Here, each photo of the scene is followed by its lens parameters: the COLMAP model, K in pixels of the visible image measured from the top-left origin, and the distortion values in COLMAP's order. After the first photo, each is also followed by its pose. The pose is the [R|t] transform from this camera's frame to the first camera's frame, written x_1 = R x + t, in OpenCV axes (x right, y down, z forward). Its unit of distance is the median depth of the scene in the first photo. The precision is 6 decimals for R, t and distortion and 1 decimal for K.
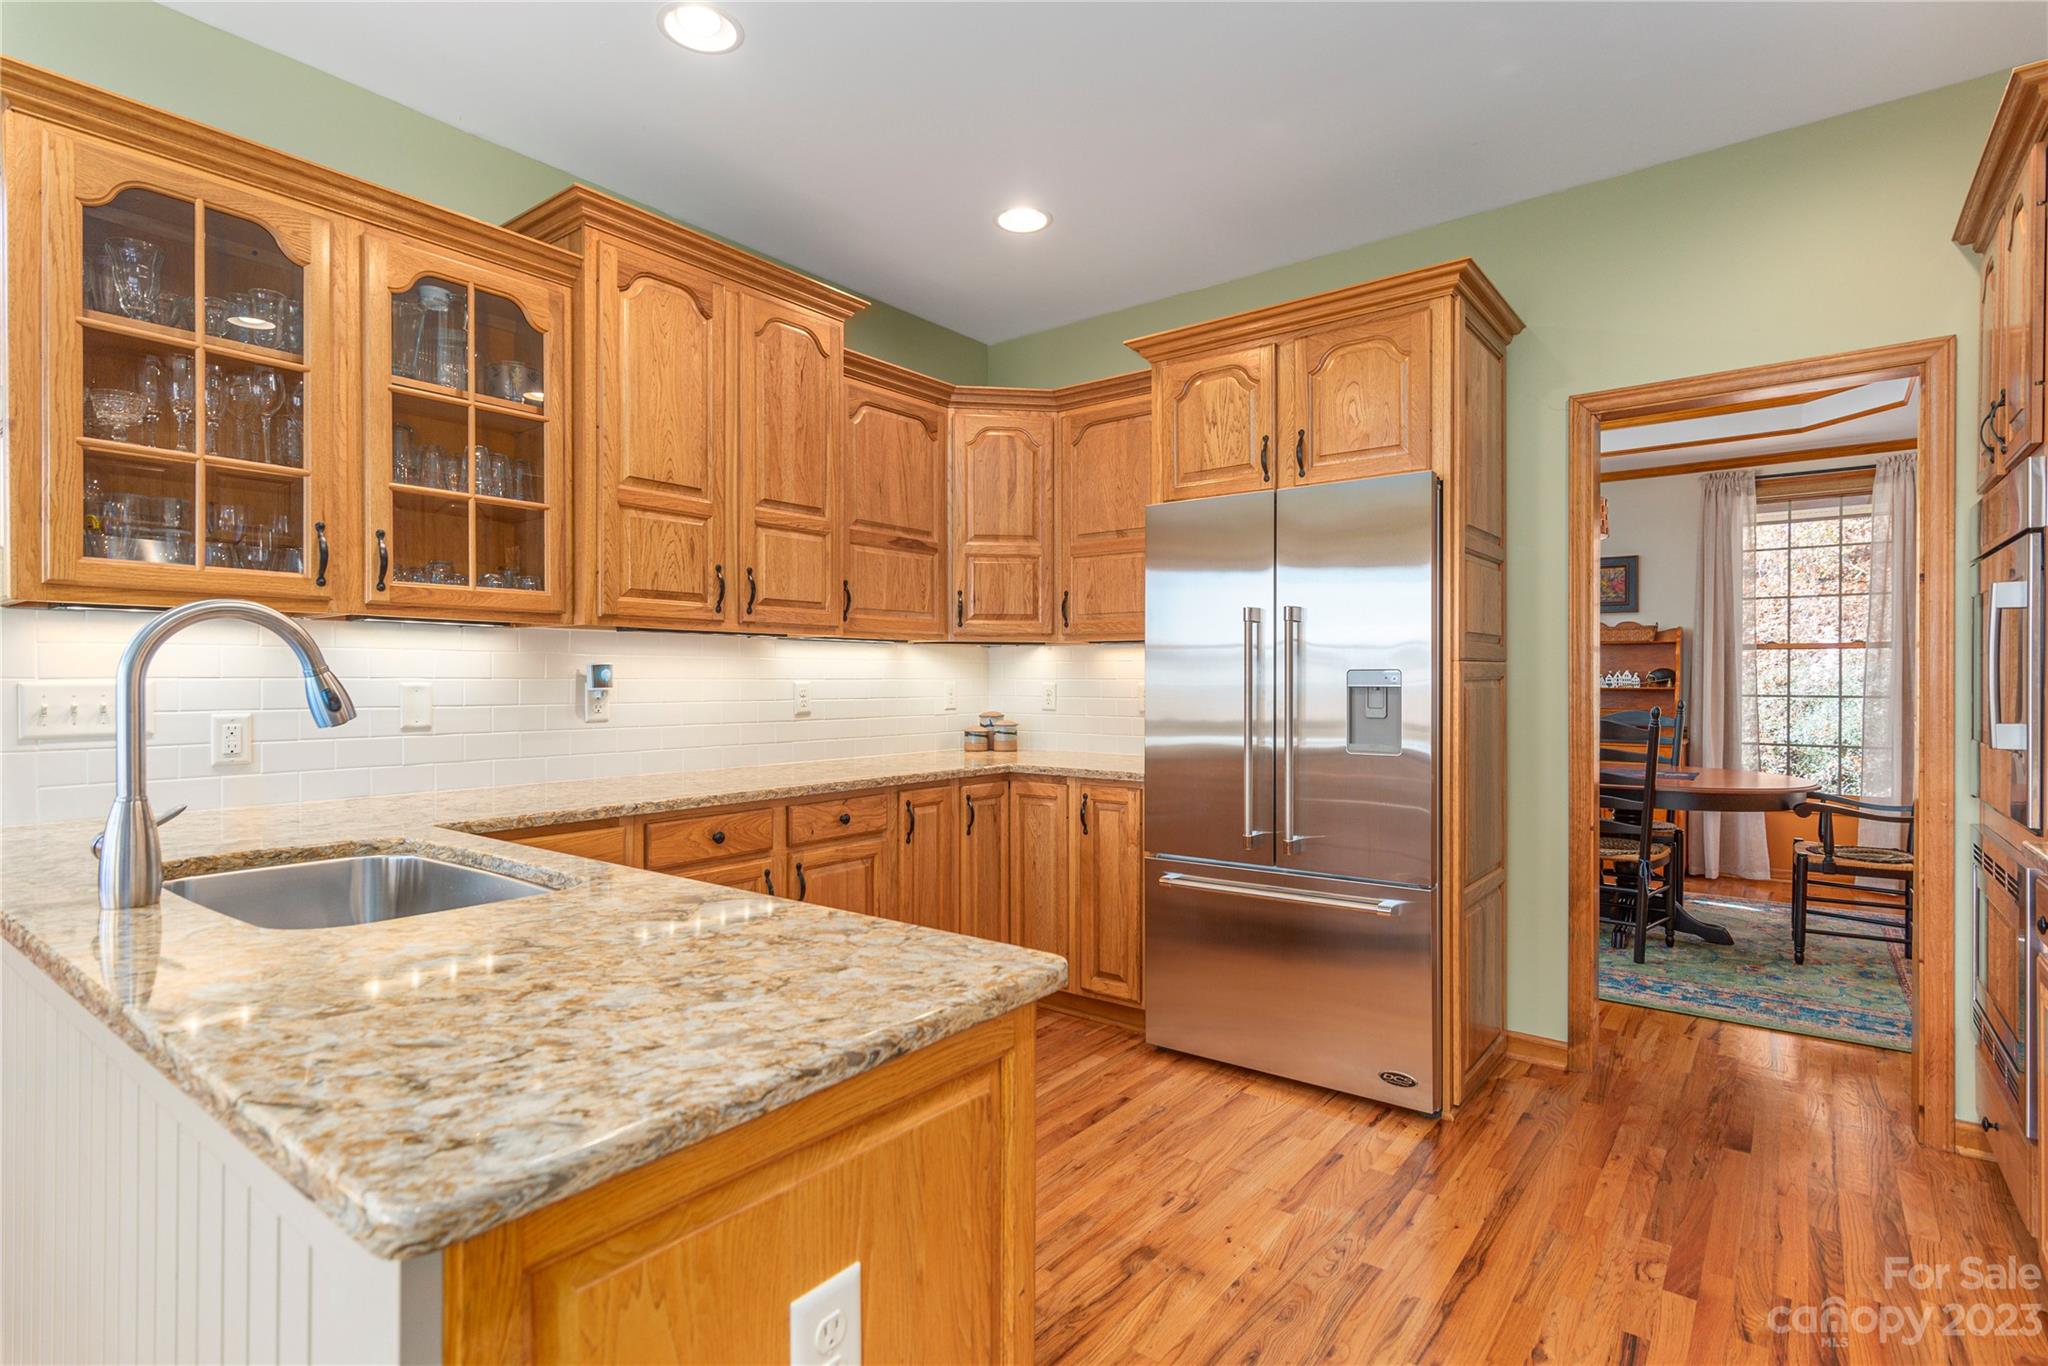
lens RADIAL K [[1004.5, 0, 1030.9], [0, 1004.5, 686.6], [0, 0, 1]] dist [0.002068, -0.003083]
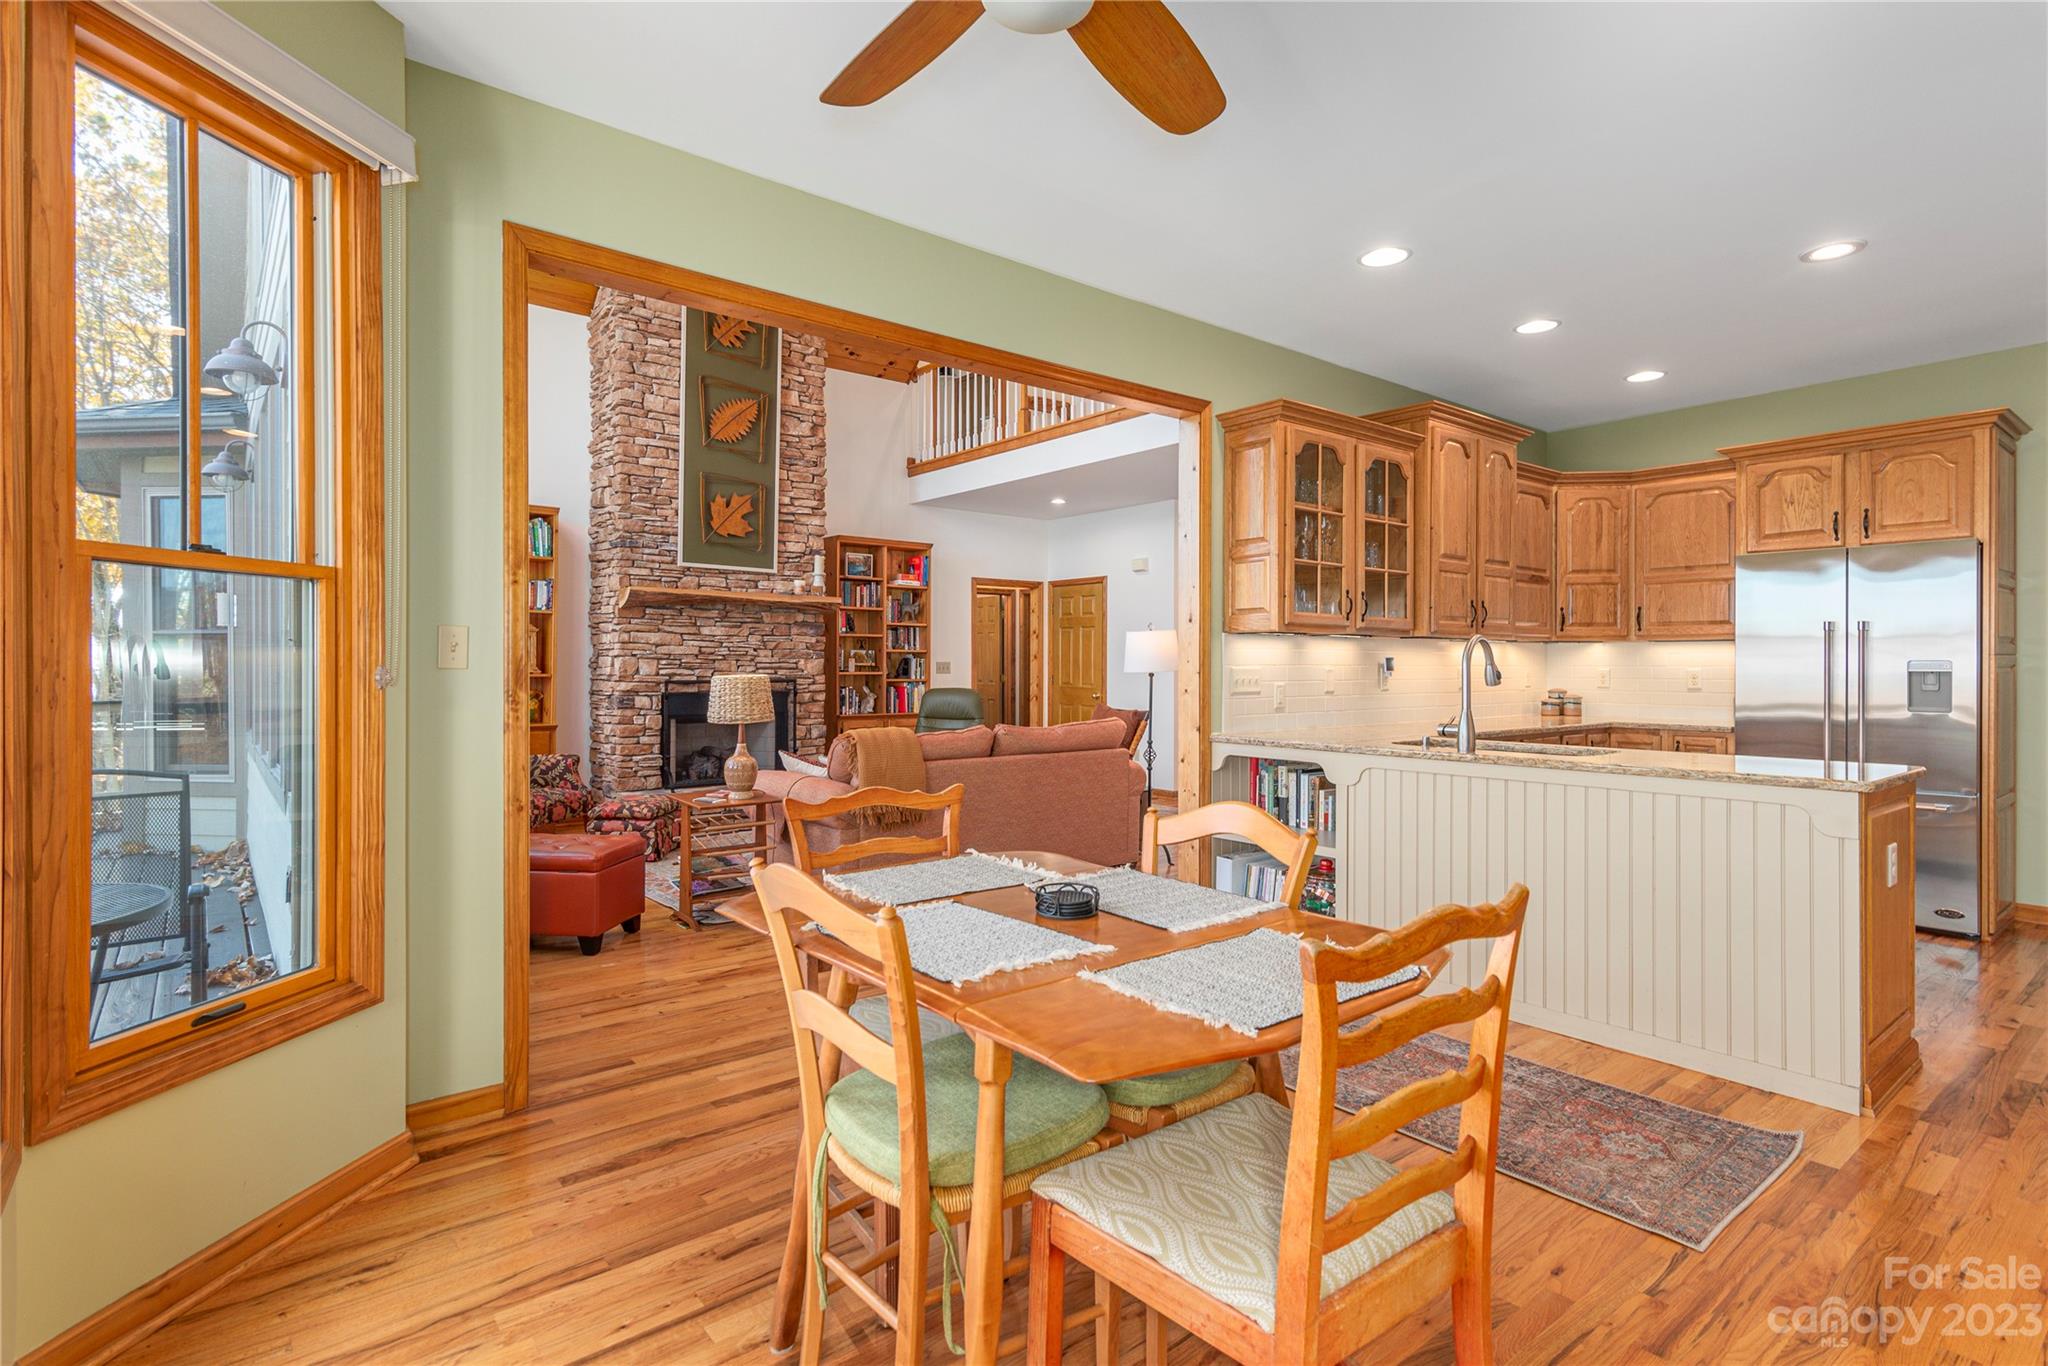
lens RADIAL K [[1004.5, 0, 1014.2], [0, 1004.5, 671.4], [0, 0, 1]] dist [0.002068, -0.003083]
pose [[0.971181, 0.002939, -0.238324, -0.618653], [-0.003429, 0.999993, -0.001642, 0.007106], [0.238318, 0.002411, 0.971184, -0.805159]]
